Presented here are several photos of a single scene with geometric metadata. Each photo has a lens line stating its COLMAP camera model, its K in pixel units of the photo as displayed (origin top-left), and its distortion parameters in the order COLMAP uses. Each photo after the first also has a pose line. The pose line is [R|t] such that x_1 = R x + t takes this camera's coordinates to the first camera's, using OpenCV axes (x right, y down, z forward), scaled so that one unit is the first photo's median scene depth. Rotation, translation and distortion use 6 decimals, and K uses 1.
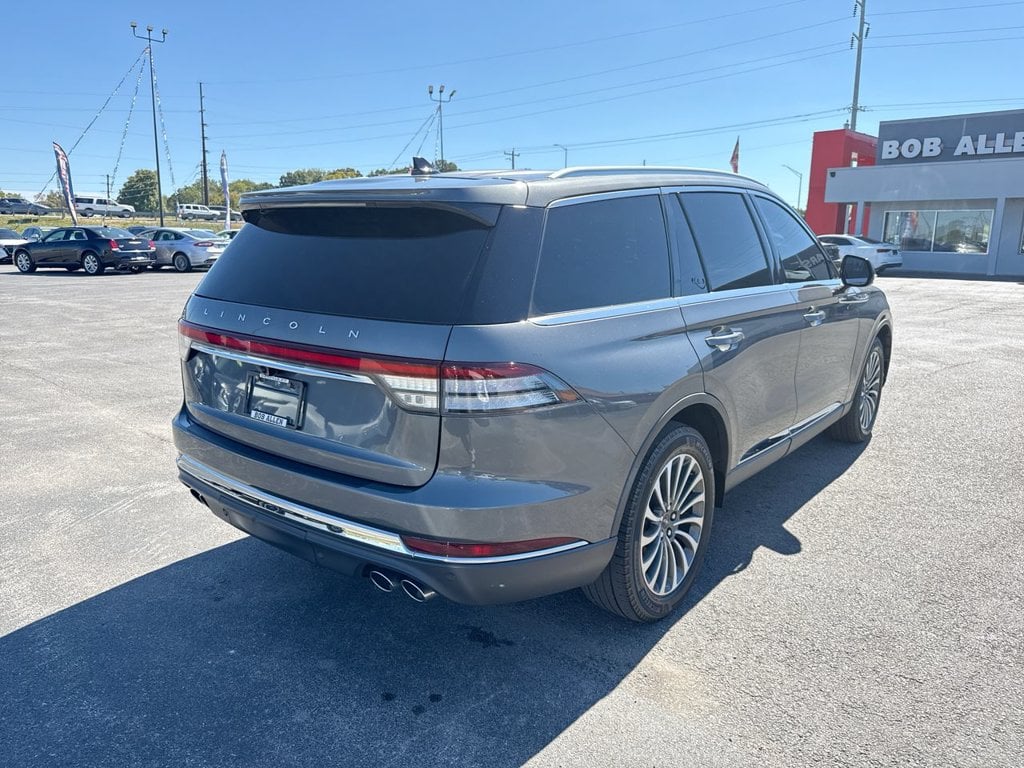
lens RADIAL K [[756.4, 0, 512.0], [0, 756.4, 384.0], [0, 0, 1]] dist [0.013011, -0.003179]
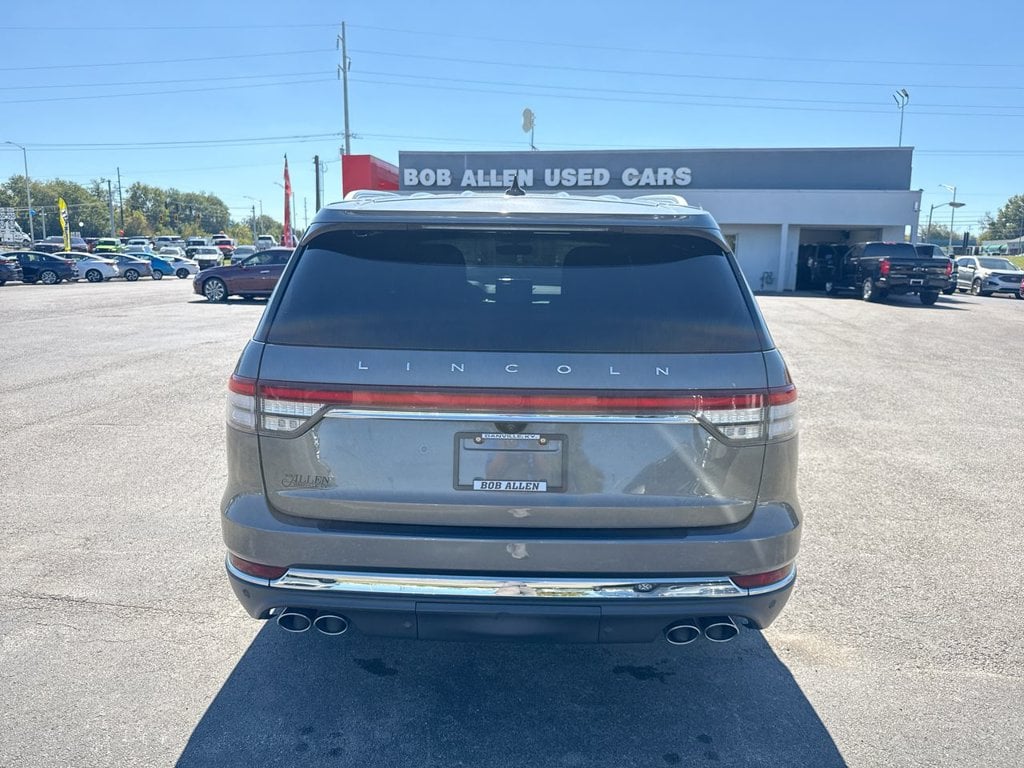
lens RADIAL K [[742.6, 0, 503.1], [0, 742.6, 383.8], [0, 0, 1]] dist [0.132317, -0.200336]
pose [[0.793760, -0.107093, 0.598729, -0.573864], [0.118665, 0.992728, 0.020248, -0.058773], [-0.596543, 0.054976, 0.800696, 0.250714]]
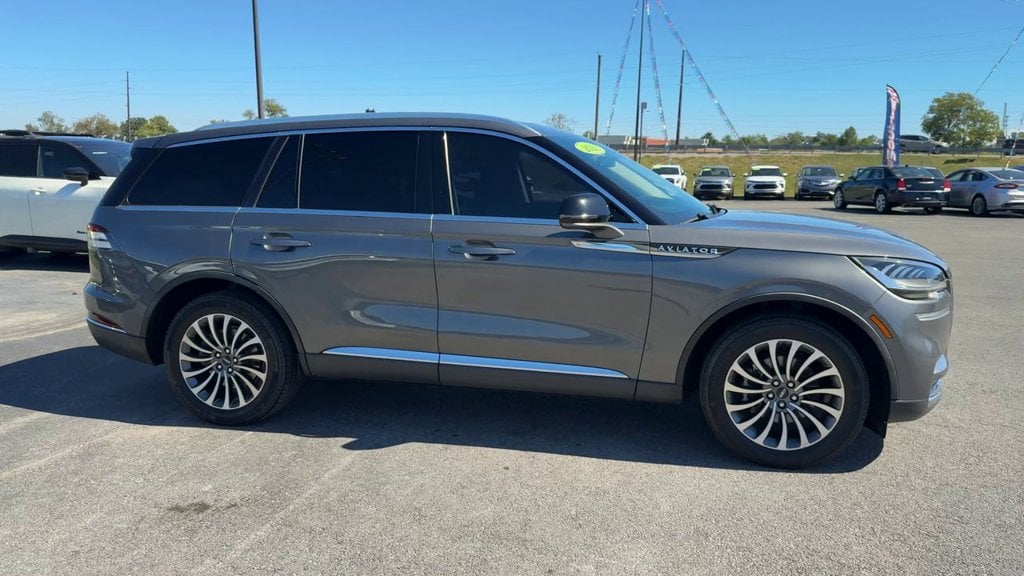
lens RADIAL K [[831.5, 0, 512.0], [0, 831.5, 288.0], [0, 0, 1]] dist [0.150705, -0.282503]
pose [[0.409007, 0.130996, -0.903080, 1.489347], [-0.187687, 0.980560, 0.057231, -0.118629], [0.893021, 0.146088, 0.425642, 0.622743]]
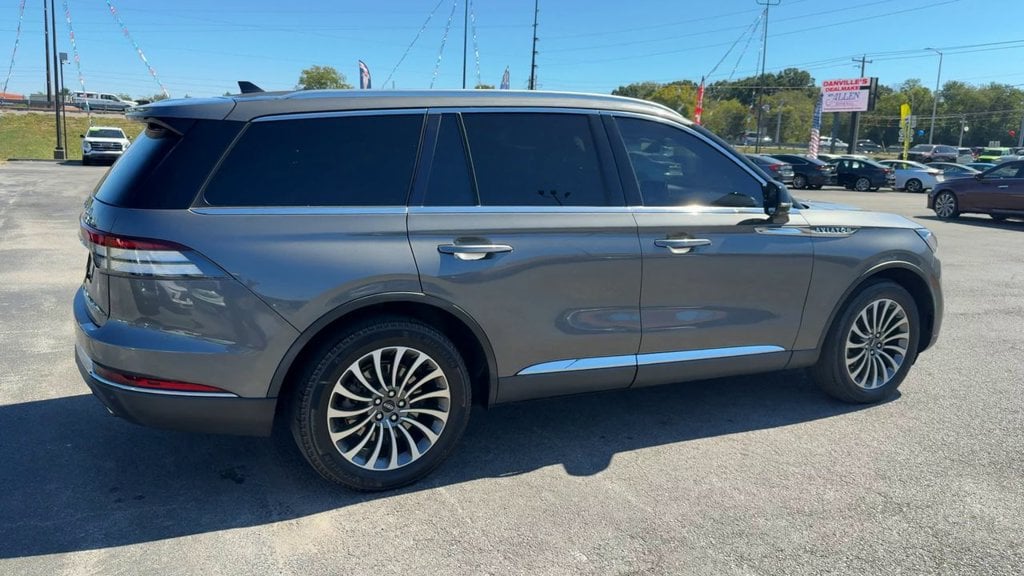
lens RADIAL K [[831.5, 0, 512.0], [0, 831.5, 288.0], [0, 0, 1]] dist [0.150705, -0.282503]
pose [[0.910683, 0.094672, -0.402111, 0.675773], [-0.108962, 0.993964, -0.012755, 0.004328], [0.398476, 0.055431, 0.915502, -0.050470]]
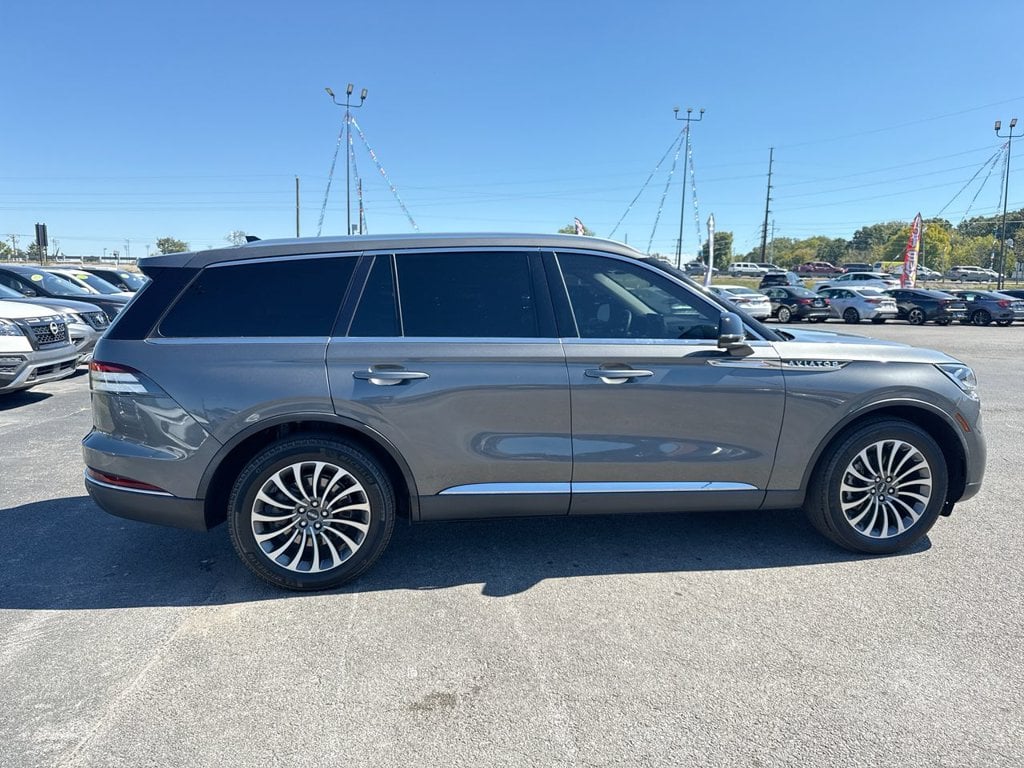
lens RADIAL K [[742.6, 0, 503.1], [0, 742.6, 383.8], [0, 0, 1]] dist [0.132317, -0.200336]
pose [[0.729392, 0.090429, -0.678093, 0.997731], [-0.138838, 0.990164, -0.017295, -0.042724], [0.669859, 0.106760, 0.734773, 0.222374]]
